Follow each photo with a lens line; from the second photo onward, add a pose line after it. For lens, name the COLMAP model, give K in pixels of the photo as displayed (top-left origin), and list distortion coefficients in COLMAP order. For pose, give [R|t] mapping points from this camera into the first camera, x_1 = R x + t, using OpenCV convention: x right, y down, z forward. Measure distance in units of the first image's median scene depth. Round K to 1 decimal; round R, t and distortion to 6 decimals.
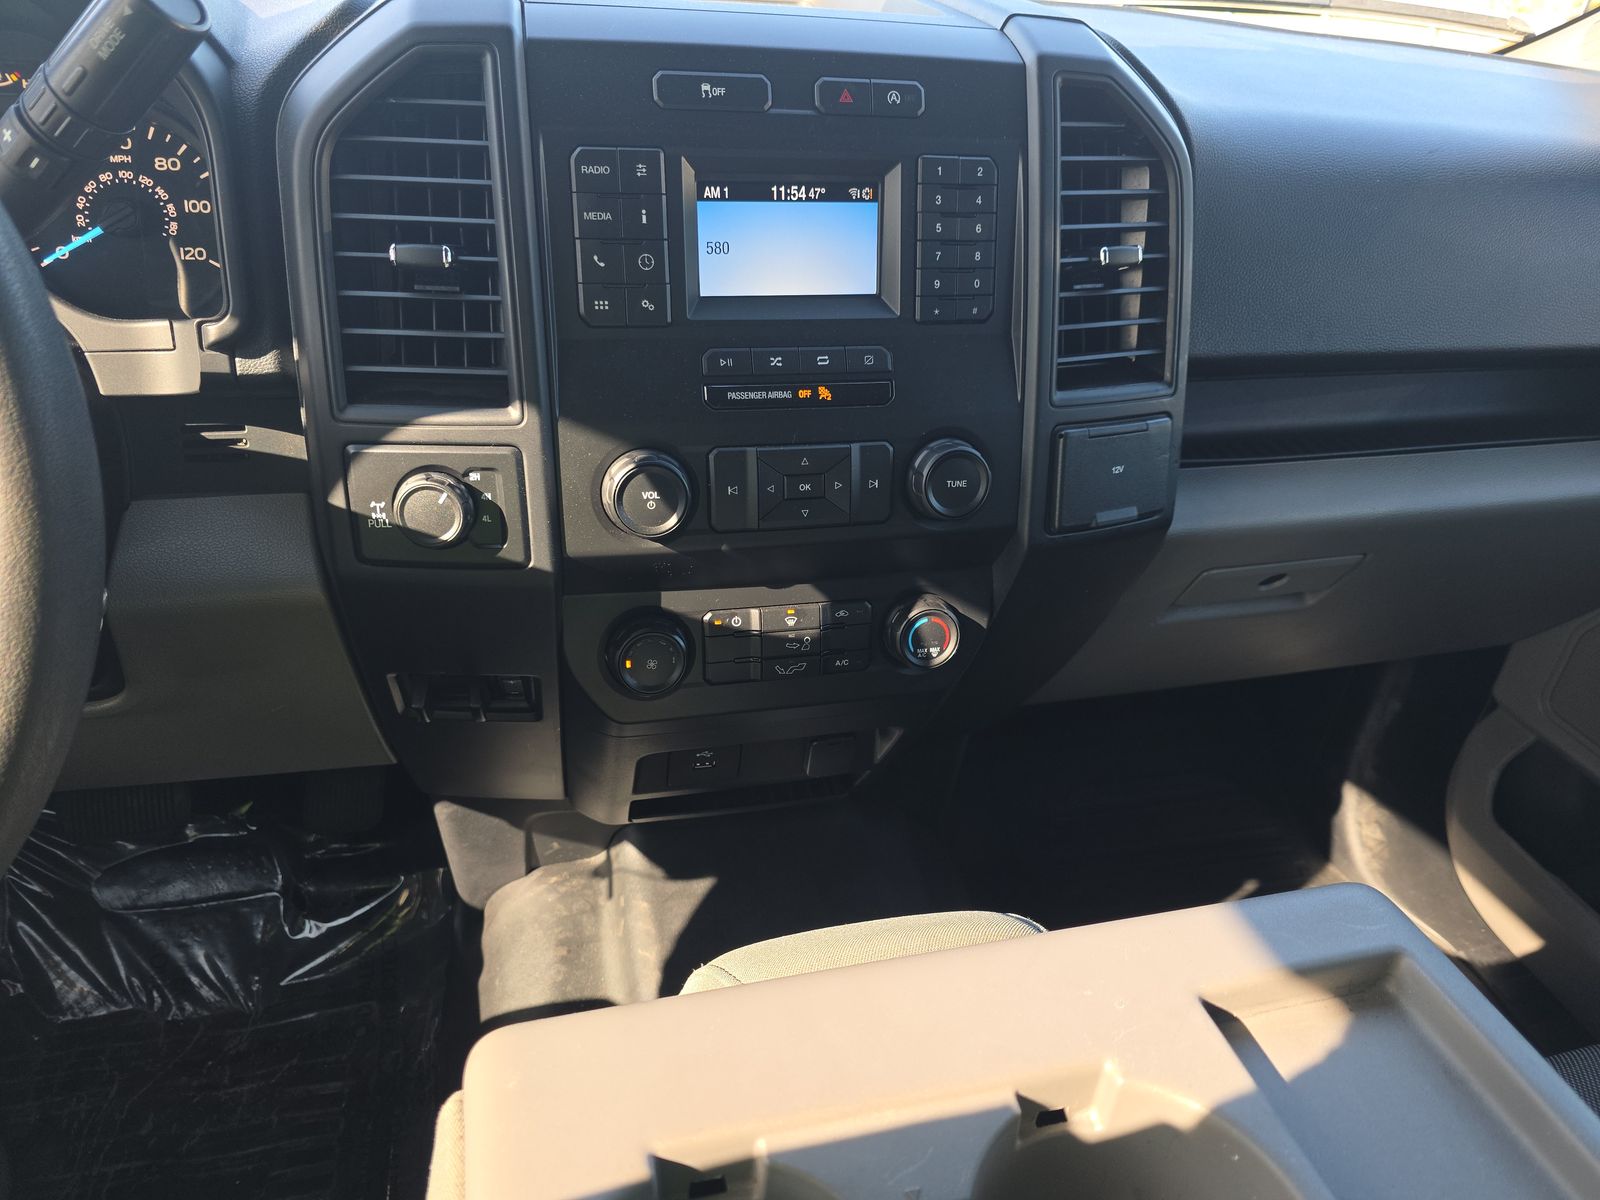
lens RADIAL K [[1085.3, 0, 800.0], [0, 1085.3, 600.0], [0, 0, 1]] dist [0.042278, -0.041587]
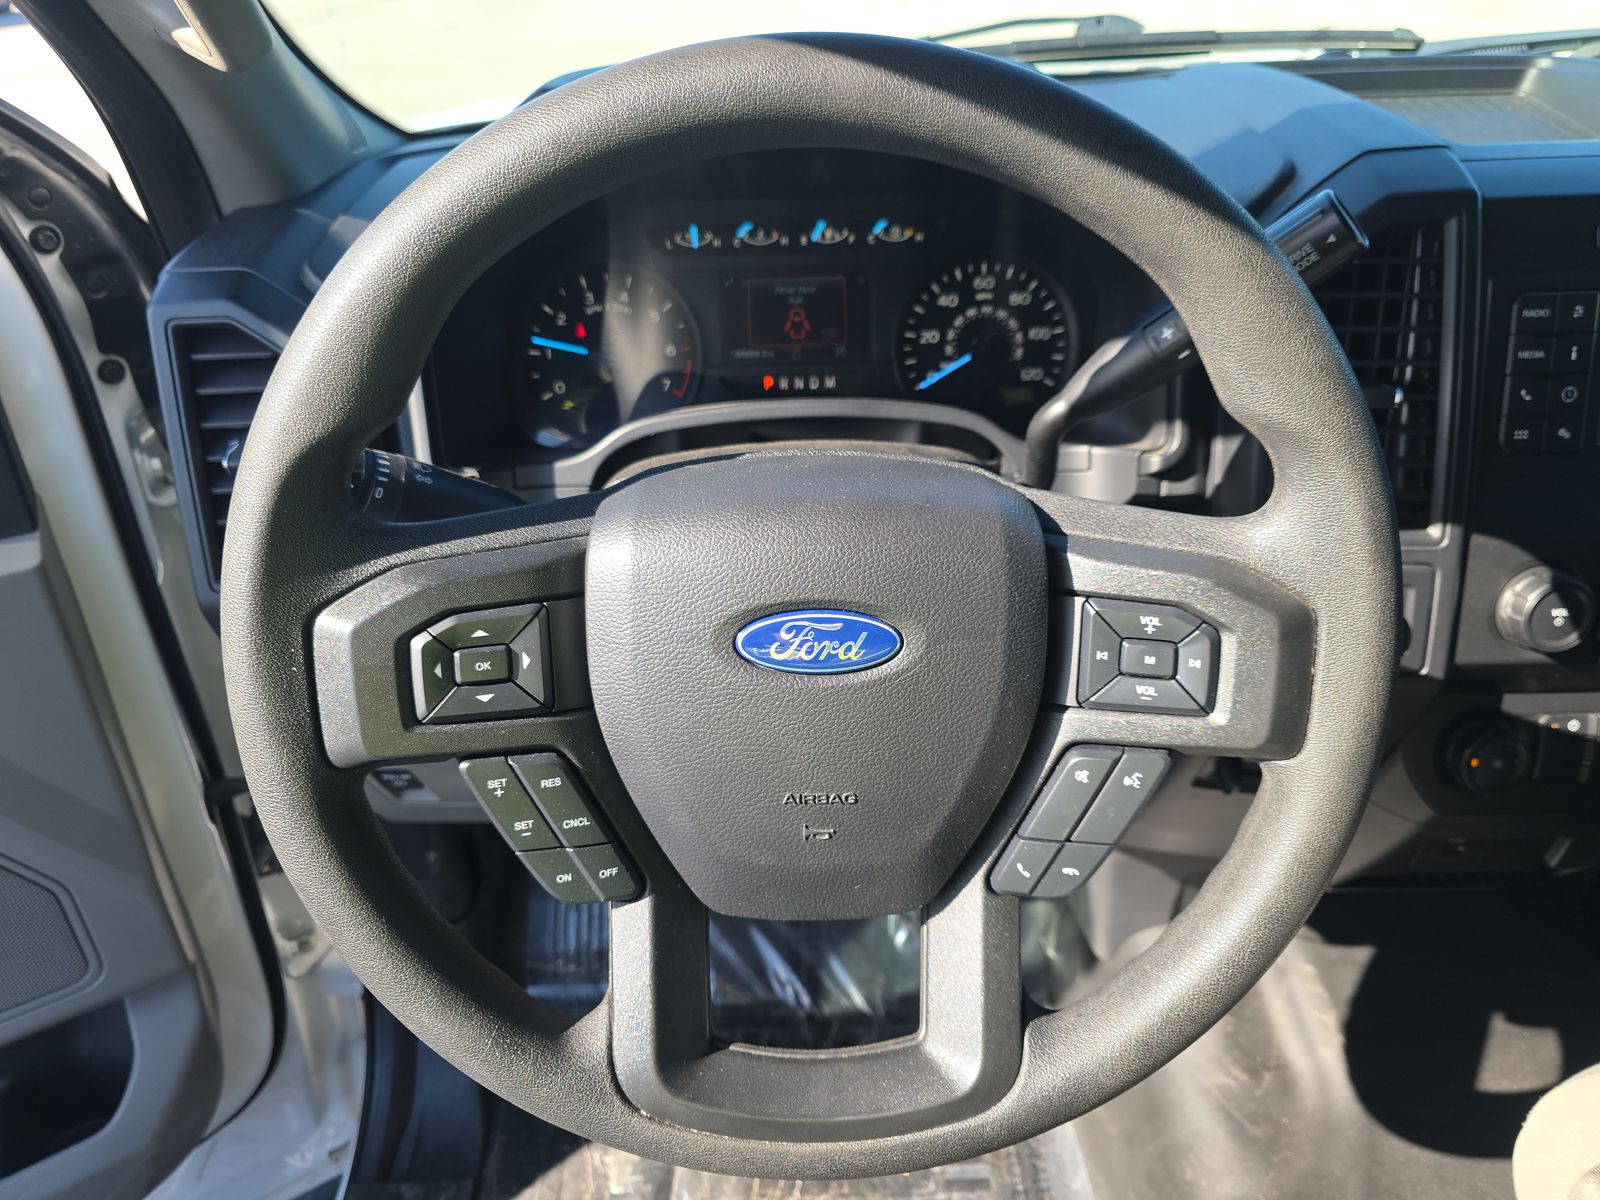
lens RADIAL K [[1071.8, 0, 800.0], [0, 1071.8, 600.0], [0, 0, 1]] dist [0.005777, -0.032609]
pose [[0.973881, 0.034571, -0.224414, -0.542733], [-0.036362, 0.999331, -0.003848, -0.067716], [0.224131, 0.011908, 0.974486, -0.151206]]
